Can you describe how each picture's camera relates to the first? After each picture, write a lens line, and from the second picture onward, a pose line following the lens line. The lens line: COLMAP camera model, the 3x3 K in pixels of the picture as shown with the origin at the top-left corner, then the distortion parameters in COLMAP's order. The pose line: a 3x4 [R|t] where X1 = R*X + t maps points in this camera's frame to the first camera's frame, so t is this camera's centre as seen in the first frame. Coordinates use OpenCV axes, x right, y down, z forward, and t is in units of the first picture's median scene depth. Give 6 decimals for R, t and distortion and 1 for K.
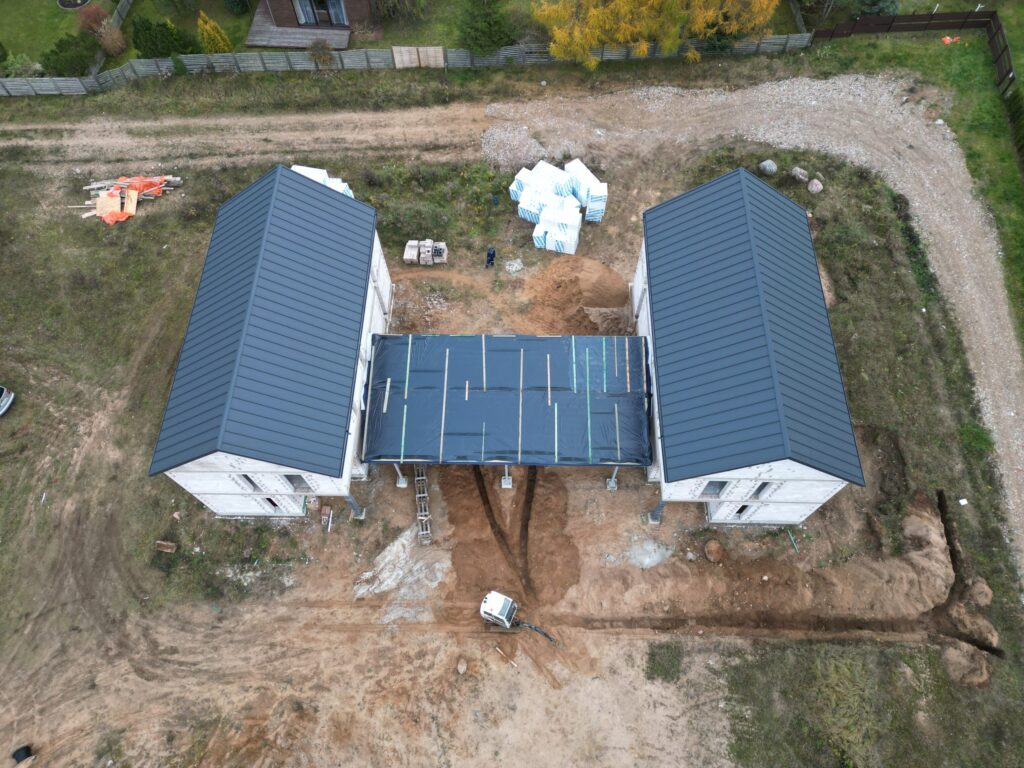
lens RADIAL K [[704.8, 0, 507.0], [0, 704.8, 385.0], [0, 0, 1]] dist [0.058272, -0.049347]
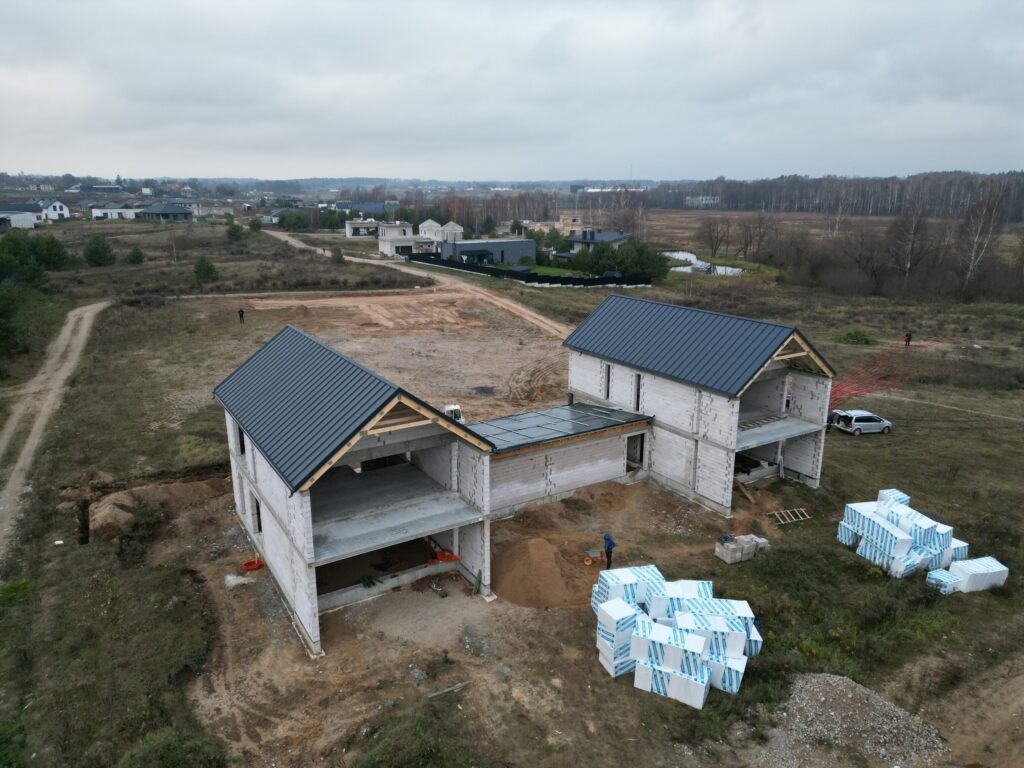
lens RADIAL K [[704.8, 0, 512.3], [0, 704.8, 386.0], [0, 0, 1]] dist [0.058272, -0.049347]
pose [[-0.835135, 0.164080, -0.525002, 0.546251], [-0.482861, 0.238422, 0.842615, -0.877956], [0.263428, 0.957201, -0.119887, 0.976446]]
